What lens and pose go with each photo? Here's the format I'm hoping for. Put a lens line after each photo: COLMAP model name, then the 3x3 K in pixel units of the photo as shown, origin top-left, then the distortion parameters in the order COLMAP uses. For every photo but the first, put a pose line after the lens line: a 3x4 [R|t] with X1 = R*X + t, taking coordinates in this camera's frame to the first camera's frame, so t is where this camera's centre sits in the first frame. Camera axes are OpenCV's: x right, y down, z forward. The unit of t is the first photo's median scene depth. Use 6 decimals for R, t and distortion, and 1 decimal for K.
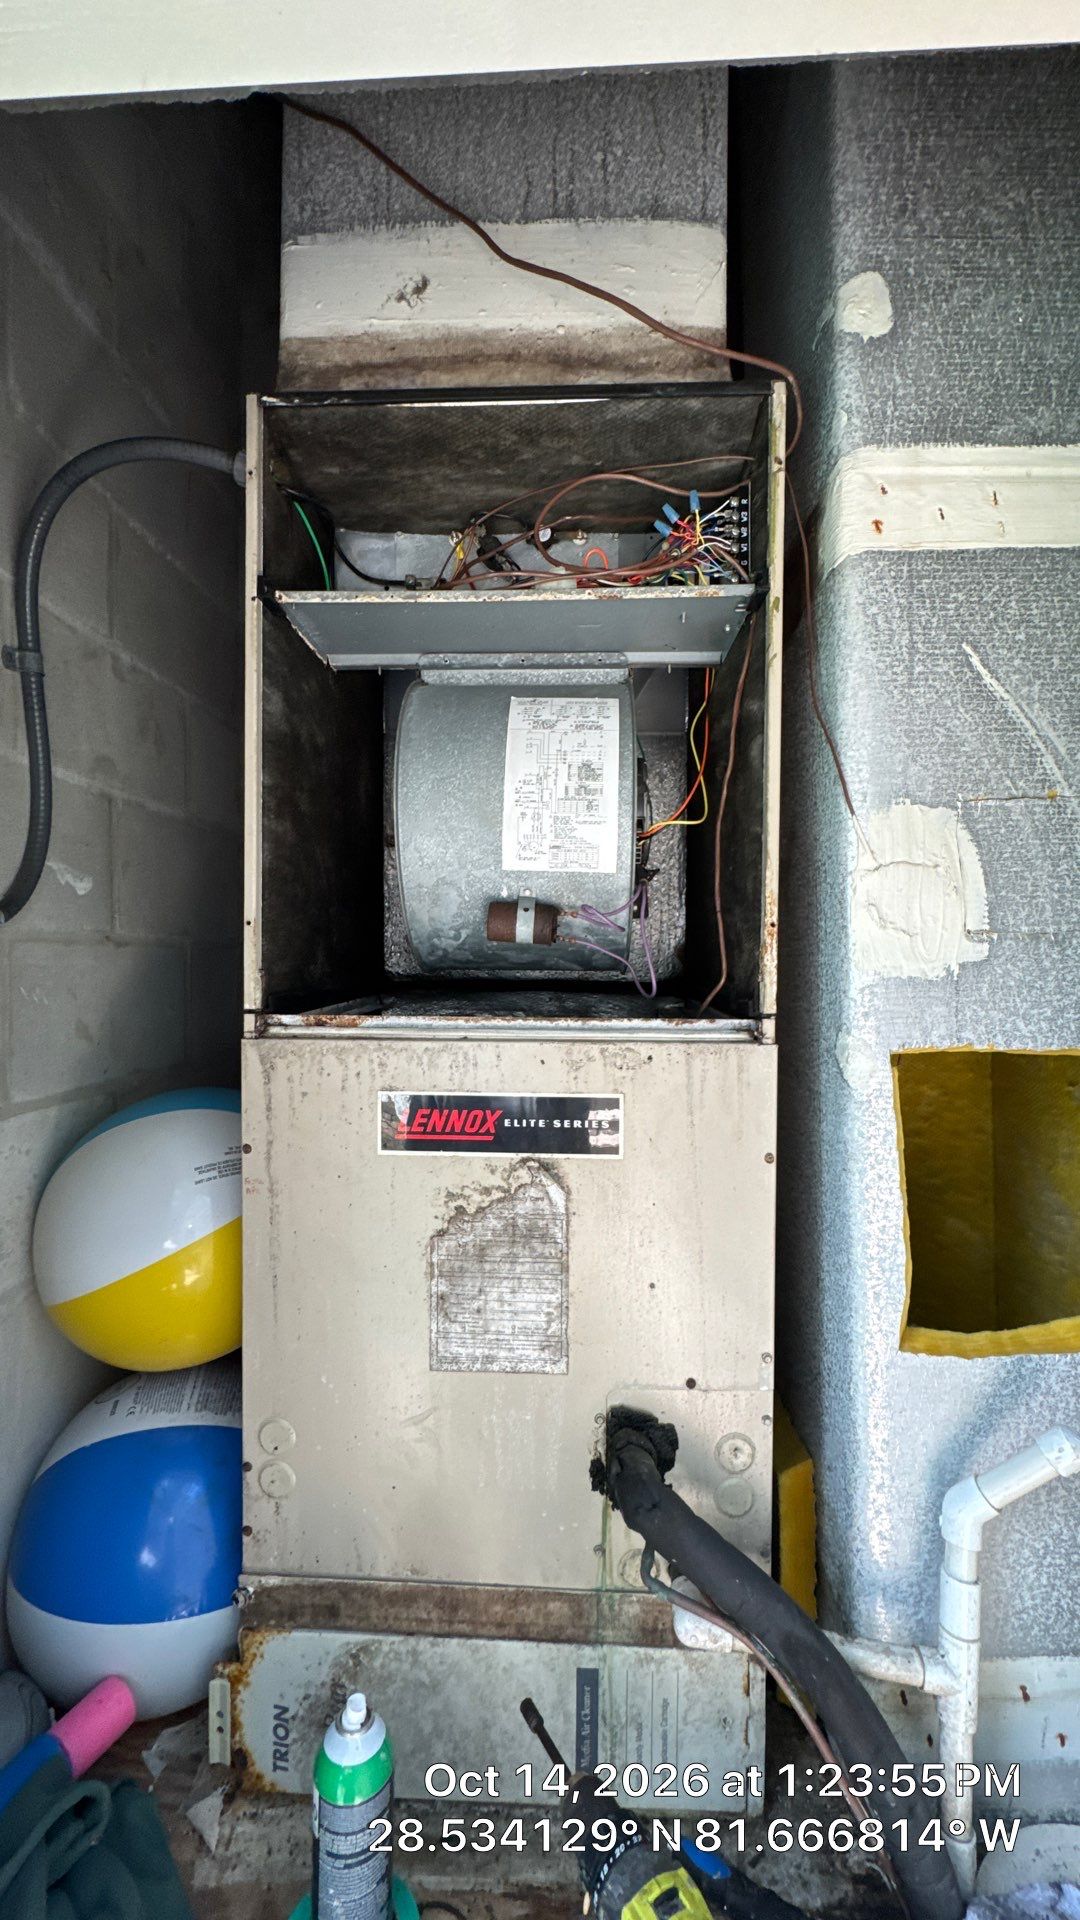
lens RADIAL K [[785.7, 0, 545.0], [0, 785.7, 955.1], [0, 0, 1]] dist [-0.003753, 0.000436]
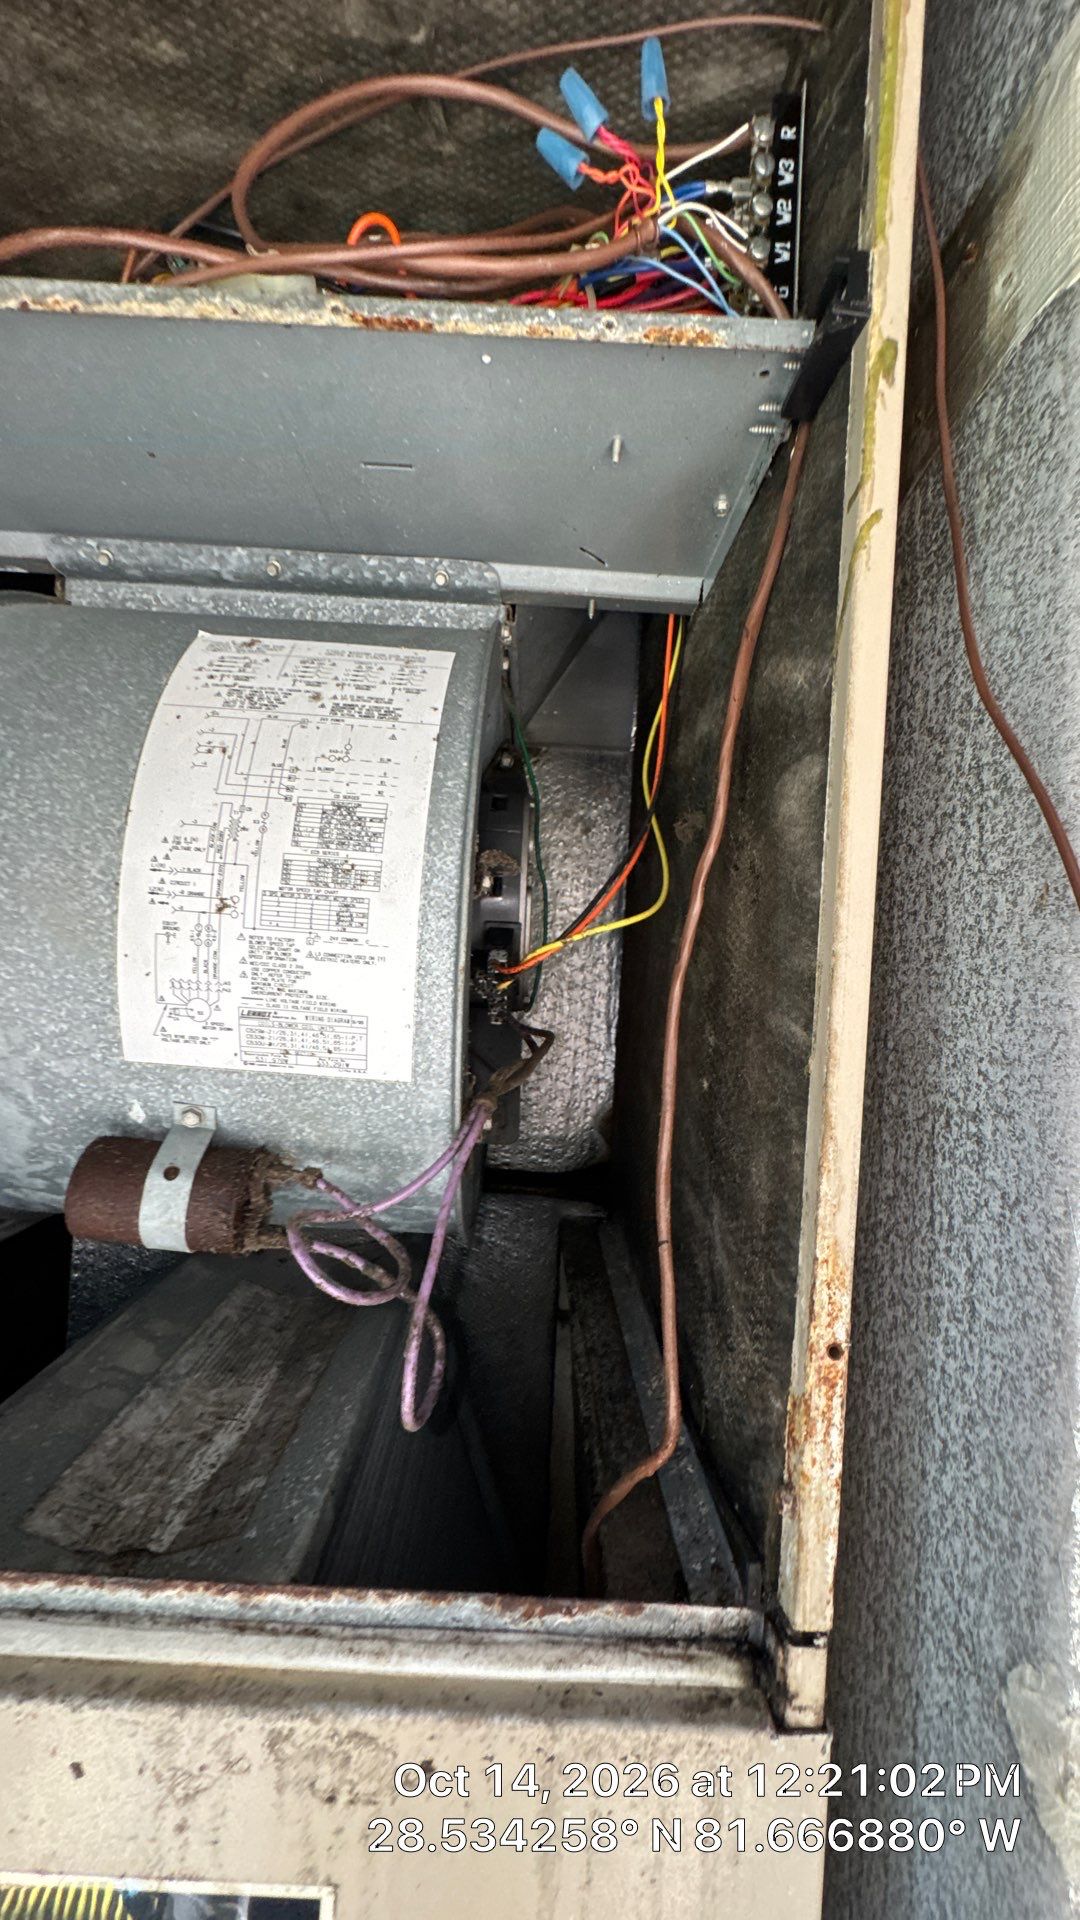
lens RADIAL K [[785.7, 0, 540.9], [0, 785.7, 956.7], [0, 0, 1]] dist [-0.003753, 0.000436]
pose [[0.997302, 0.051891, 0.051928, 0.131753], [-0.050666, 0.998412, -0.024623, -0.165046], [-0.053123, 0.021925, 0.998347, 0.615390]]
